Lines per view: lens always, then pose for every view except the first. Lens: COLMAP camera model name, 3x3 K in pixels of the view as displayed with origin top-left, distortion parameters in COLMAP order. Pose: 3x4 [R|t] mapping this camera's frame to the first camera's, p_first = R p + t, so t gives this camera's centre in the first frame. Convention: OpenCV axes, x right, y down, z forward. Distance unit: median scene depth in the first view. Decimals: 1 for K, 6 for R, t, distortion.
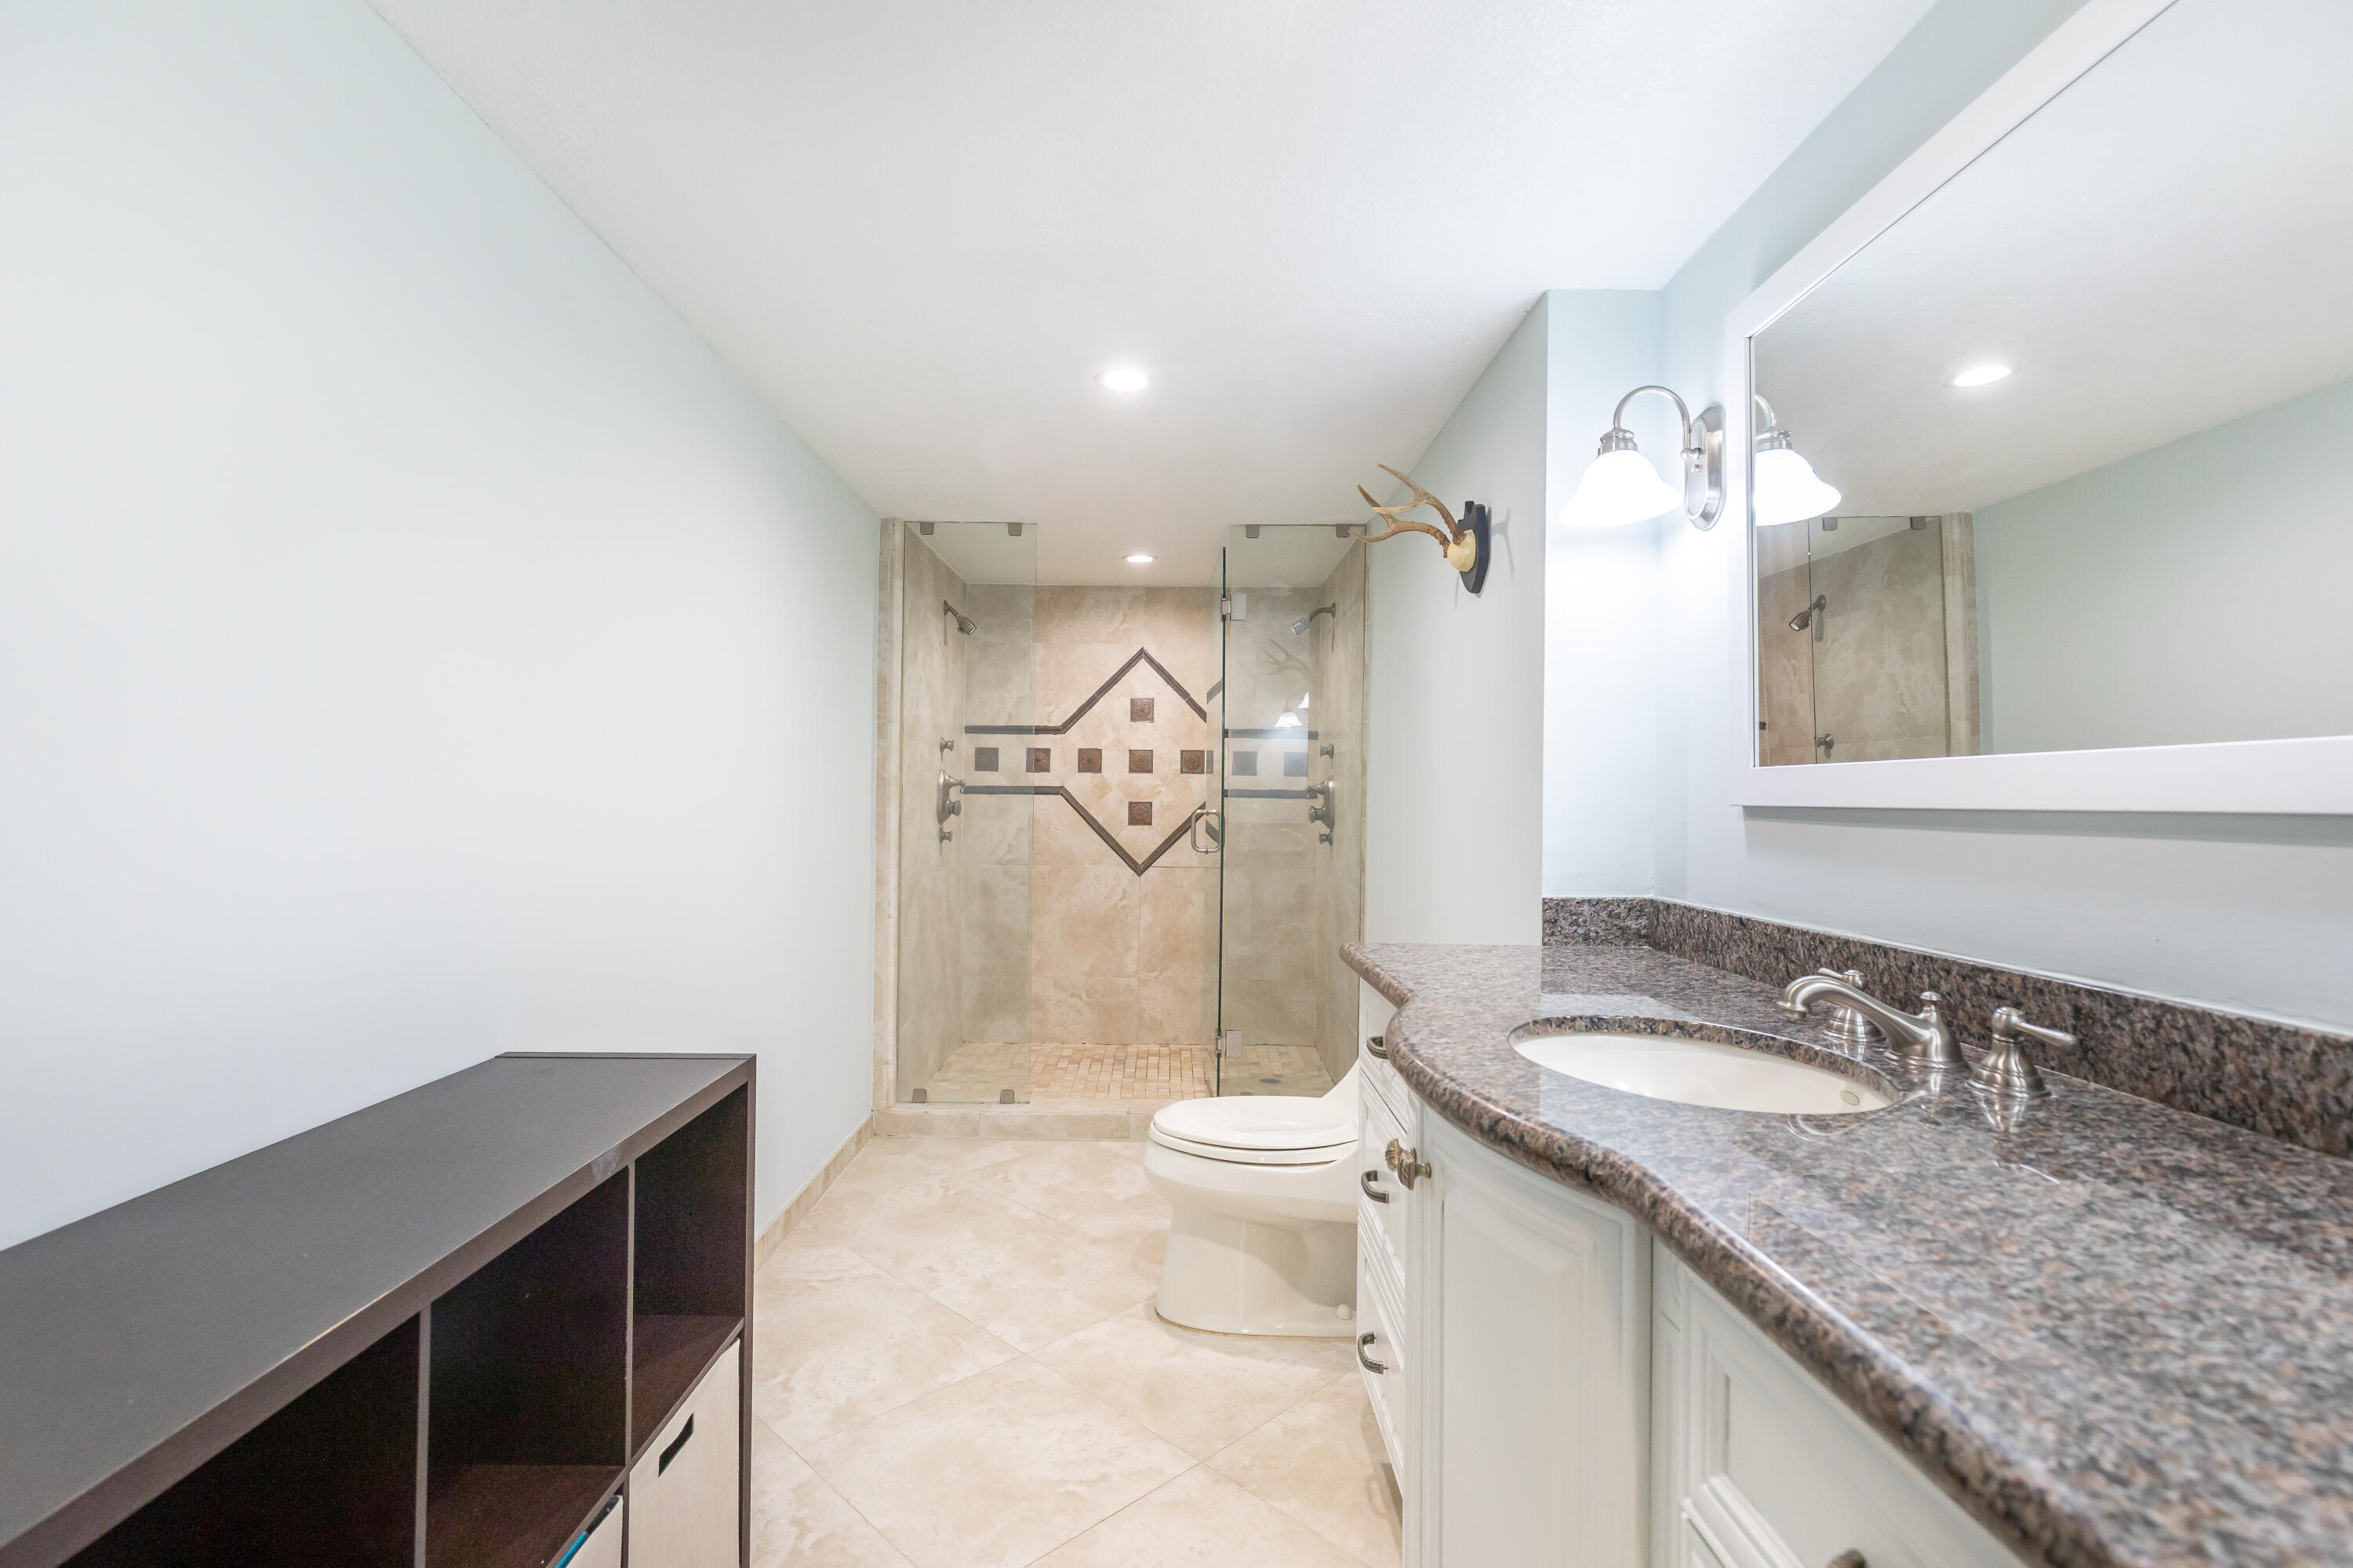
lens RADIAL K [[1112.8, 0, 1162.1], [0, 1112.8, 788.6], [0, 0, 1]] dist [-0.001966, 0.000239]
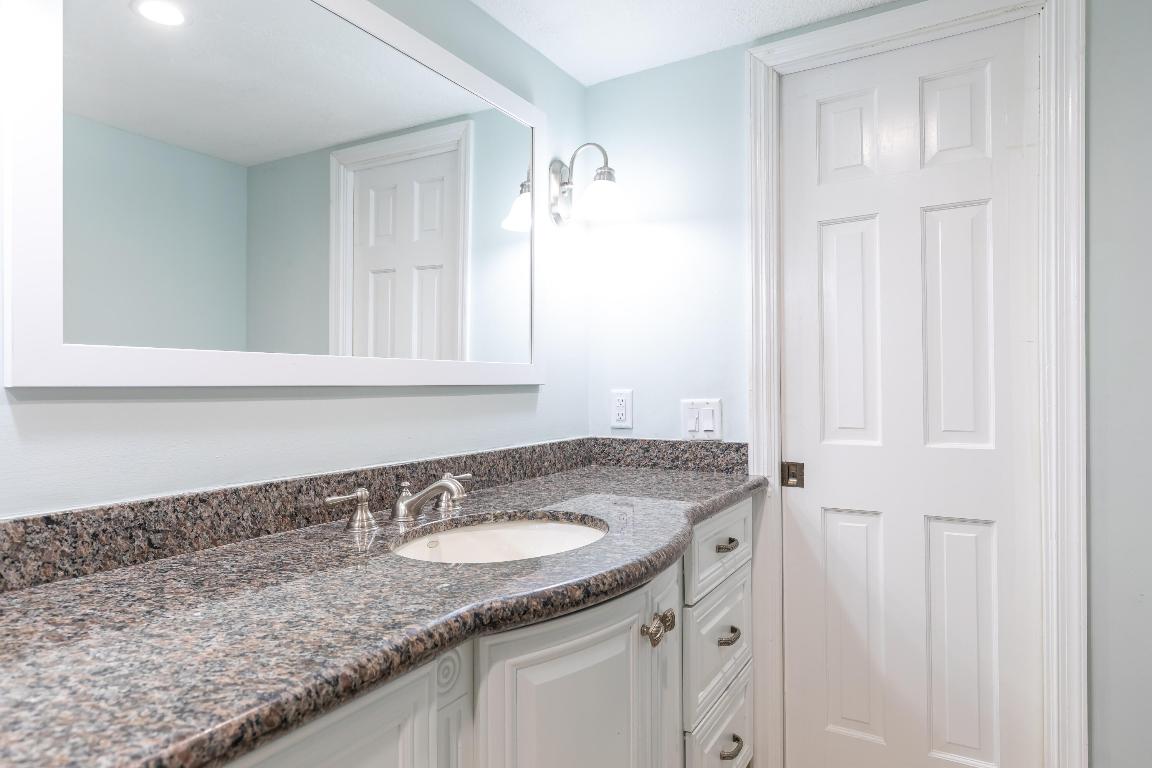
lens RADIAL K [[697.5, 0, 572.5], [0, 697.5, 380.2], [0, 0, 1]] dist [0.003140, 0.000575]
pose [[-0.868112, -0.008902, 0.496288, -0.039745], [-0.014167, 0.999876, -0.006847, 0.002989], [-0.496166, -0.012975, -0.868131, 0.484271]]
